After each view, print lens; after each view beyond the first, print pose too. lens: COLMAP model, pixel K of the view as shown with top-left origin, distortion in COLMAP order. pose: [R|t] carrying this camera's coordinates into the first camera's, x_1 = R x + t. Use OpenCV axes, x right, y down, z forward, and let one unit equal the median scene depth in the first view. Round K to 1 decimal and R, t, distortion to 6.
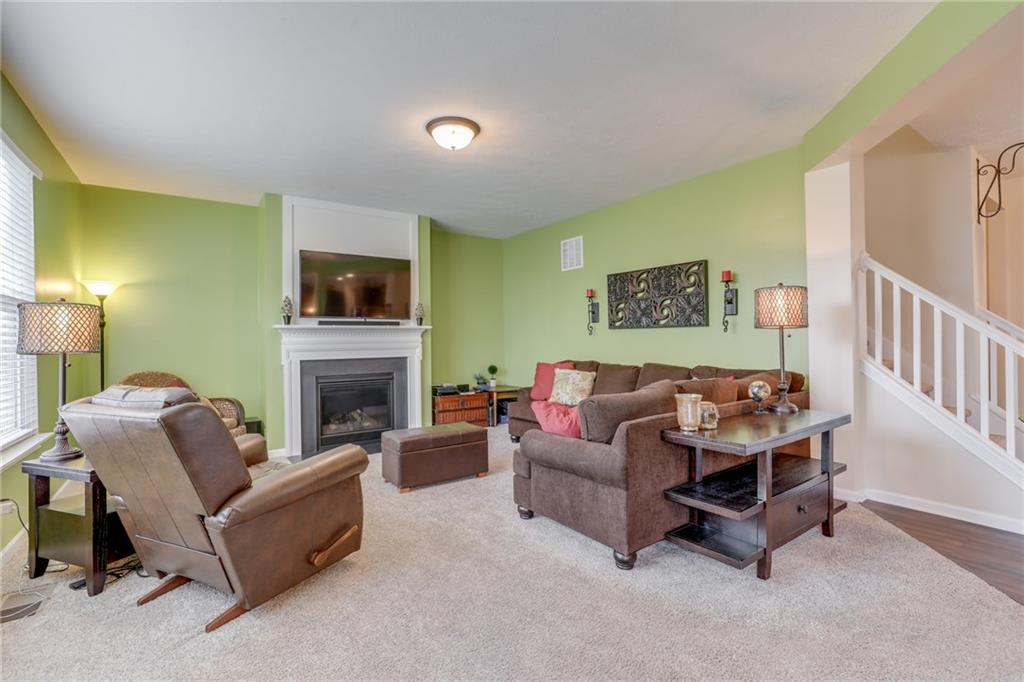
lens RADIAL K [[465.6, 0, 512.4], [0, 465.6, 332.6], [0, 0, 1]] dist [-0.008770, 0.003196]
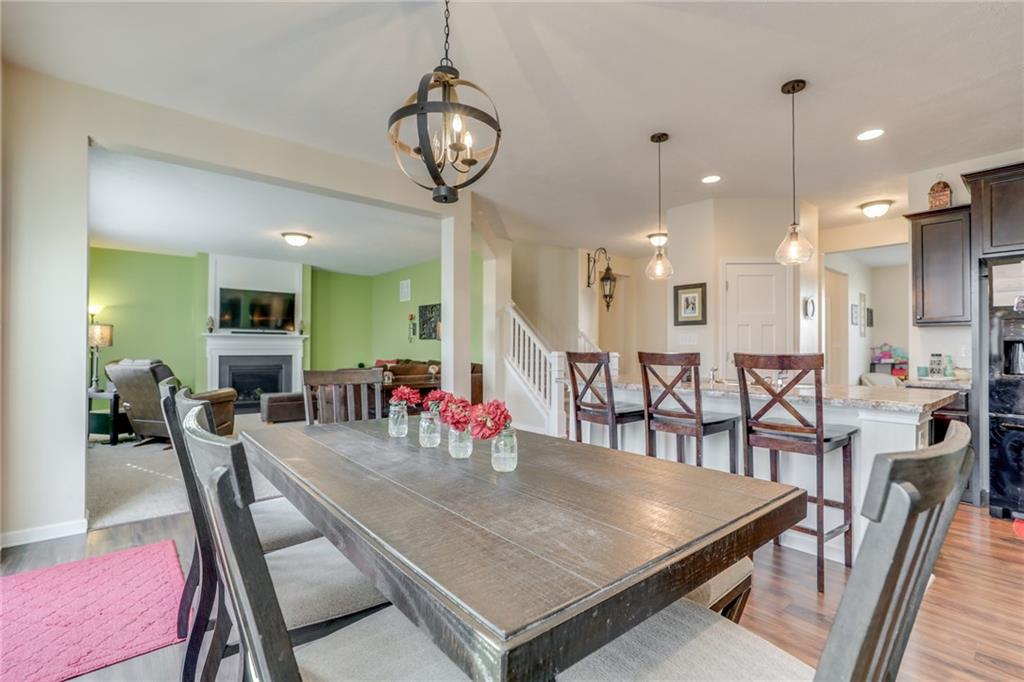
lens RADIAL K [[465.6, 0, 509.4], [0, 465.6, 341.0], [0, 0, 1]] dist [-0.008770, 0.003196]
pose [[0.996017, 0.018334, 0.087254, 0.390323], [-0.018220, 0.999832, -0.002101, -0.004889], [-0.087278, 0.000503, 0.996184, -0.667473]]
